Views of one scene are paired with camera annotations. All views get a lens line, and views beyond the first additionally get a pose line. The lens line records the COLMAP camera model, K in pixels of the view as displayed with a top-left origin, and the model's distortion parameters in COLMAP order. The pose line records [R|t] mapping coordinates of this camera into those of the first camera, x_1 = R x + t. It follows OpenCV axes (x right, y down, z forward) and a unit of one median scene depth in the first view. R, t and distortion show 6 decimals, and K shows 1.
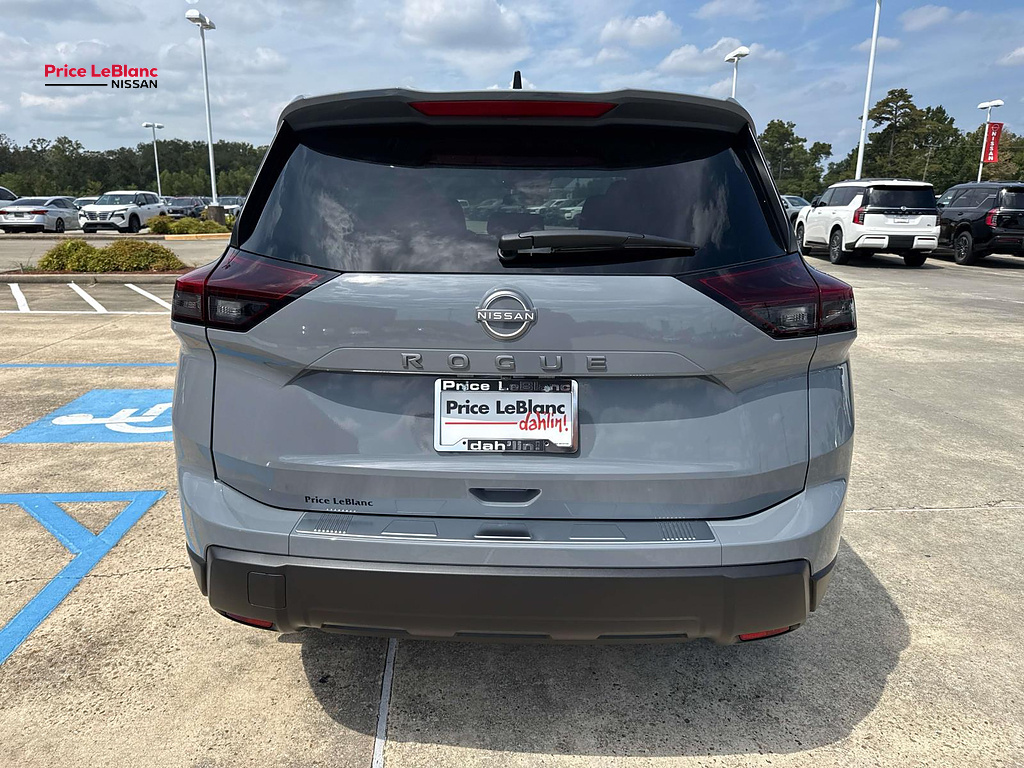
lens RADIAL K [[711.5, 0, 510.5], [0, 711.5, 388.1], [0, 0, 1]] dist [0.012331, -0.005929]
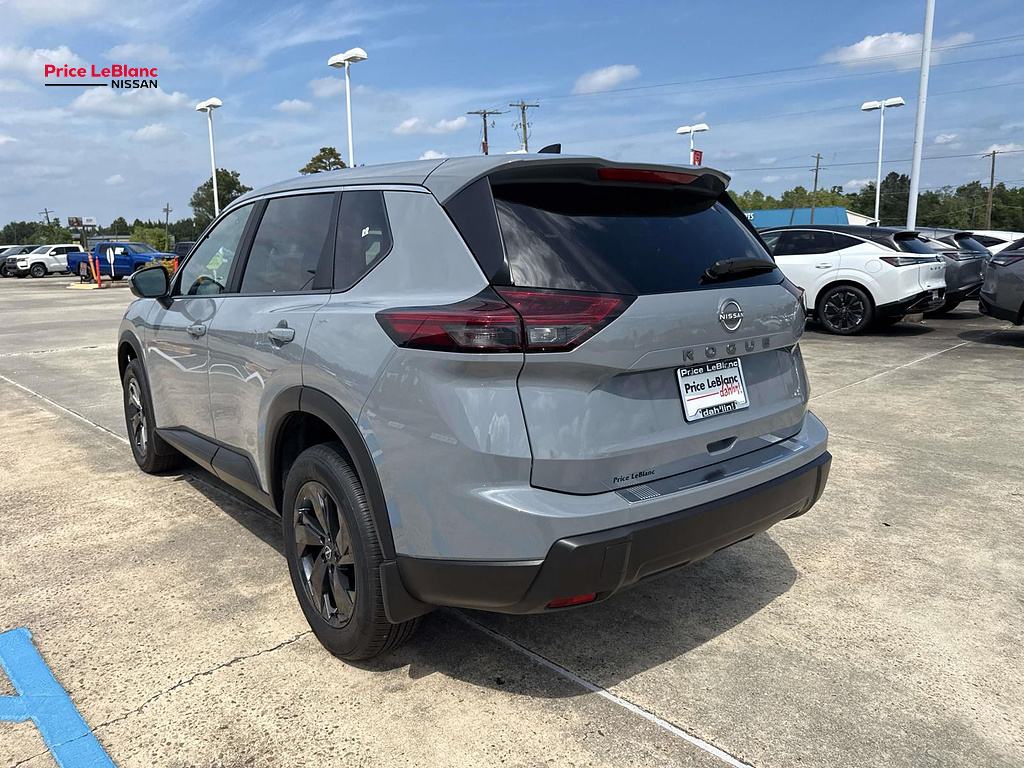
lens RADIAL K [[711.3, 0, 504.8], [0, 711.3, 380.3], [0, 0, 1]] dist [-0.004047, -0.001691]
pose [[0.770385, -0.134675, 0.623193, -1.201926], [0.178711, 0.983867, -0.008303, -0.039736], [-0.612021, 0.117768, 0.782024, 0.146814]]
